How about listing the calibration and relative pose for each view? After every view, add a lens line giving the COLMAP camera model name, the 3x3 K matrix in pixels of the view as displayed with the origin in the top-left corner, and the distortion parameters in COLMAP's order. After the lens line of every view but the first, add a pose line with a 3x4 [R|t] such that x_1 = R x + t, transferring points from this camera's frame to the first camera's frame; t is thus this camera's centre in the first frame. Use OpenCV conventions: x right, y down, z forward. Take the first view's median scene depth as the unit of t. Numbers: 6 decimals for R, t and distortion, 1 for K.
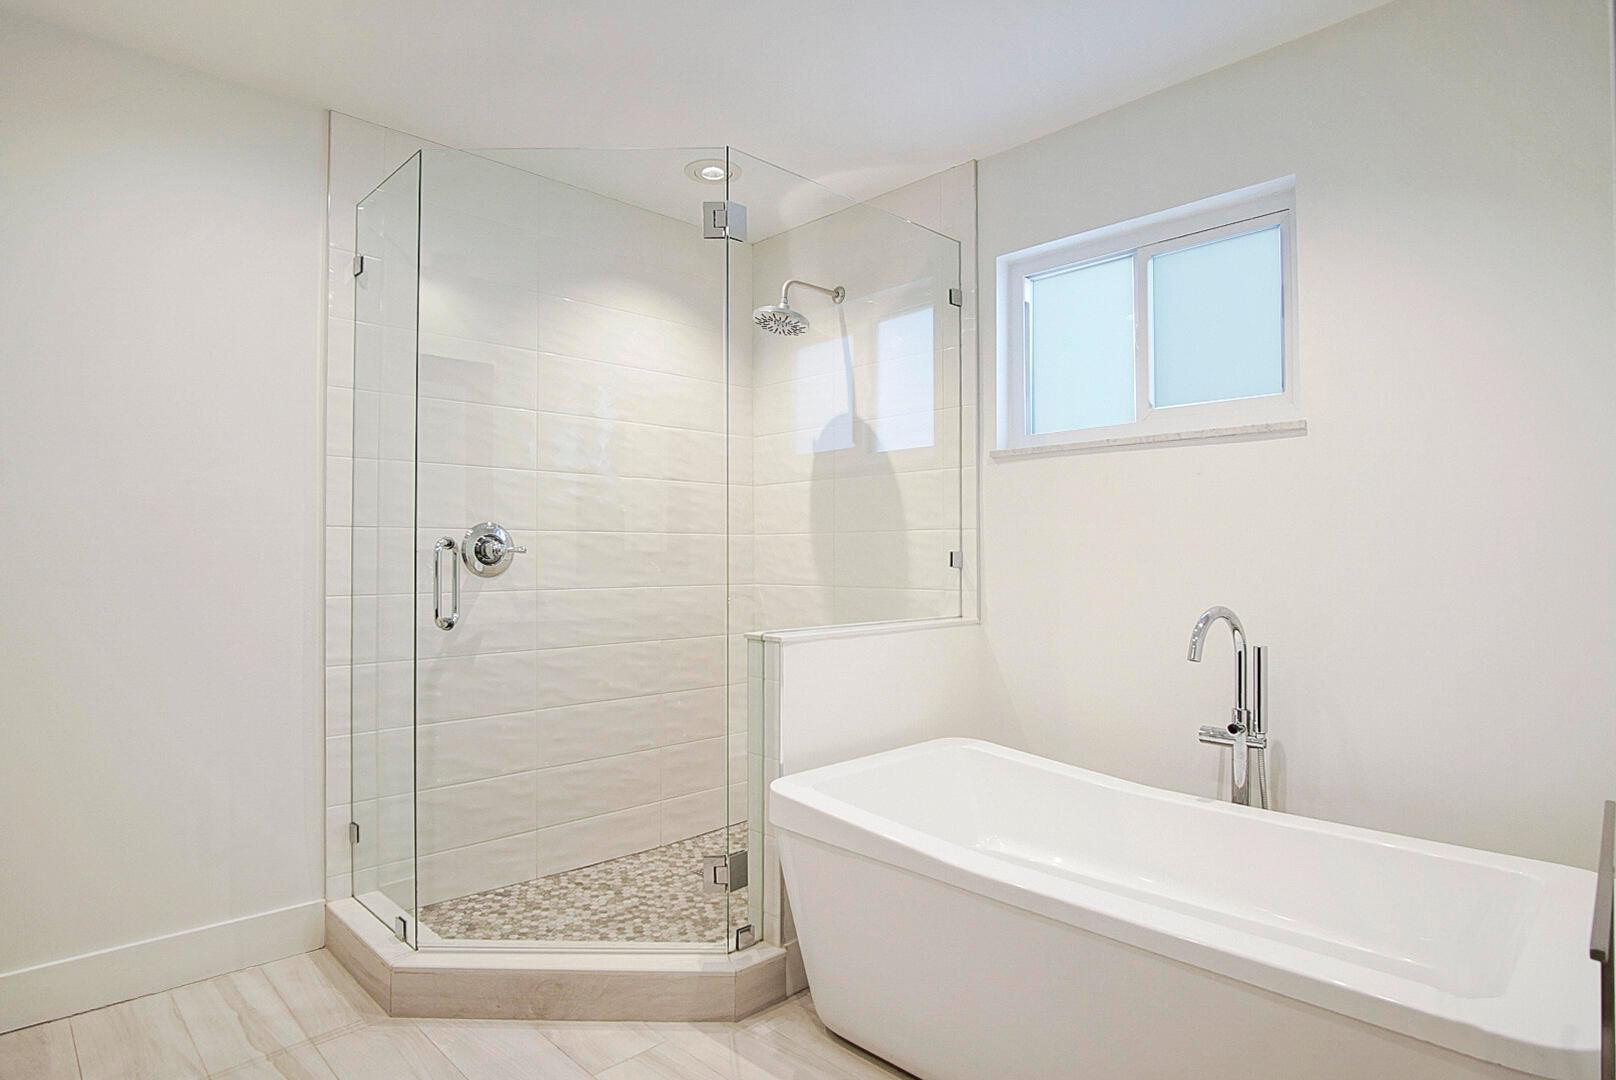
lens RADIAL K [[868.0, 0, 810.1], [0, 868.0, 543.7], [0, 0, 1]] dist [-0.024396, 0.002396]
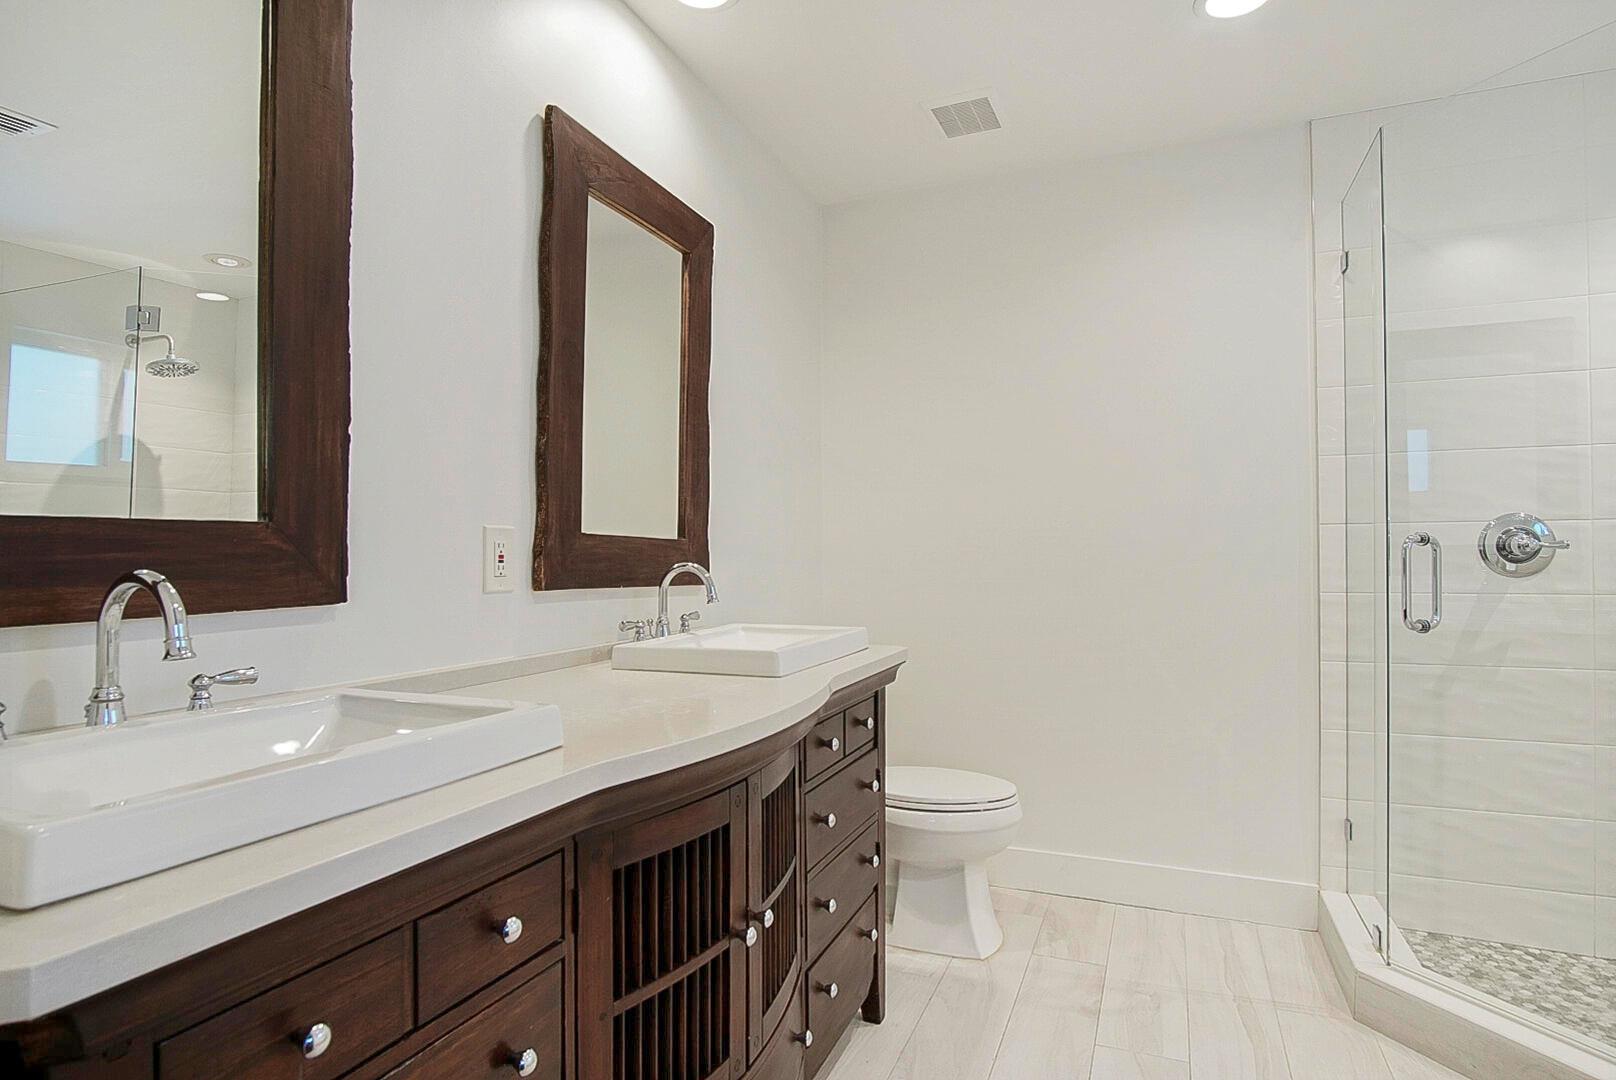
lens RADIAL K [[868.0, 0, 810.7], [0, 868.0, 543.3], [0, 0, 1]] dist [-0.024396, 0.002396]
pose [[0.394596, -0.013271, -0.918759, 0.143049], [0.015986, 0.999844, -0.007576, 0.000557], [0.918716, -0.011698, 0.394747, 0.035084]]
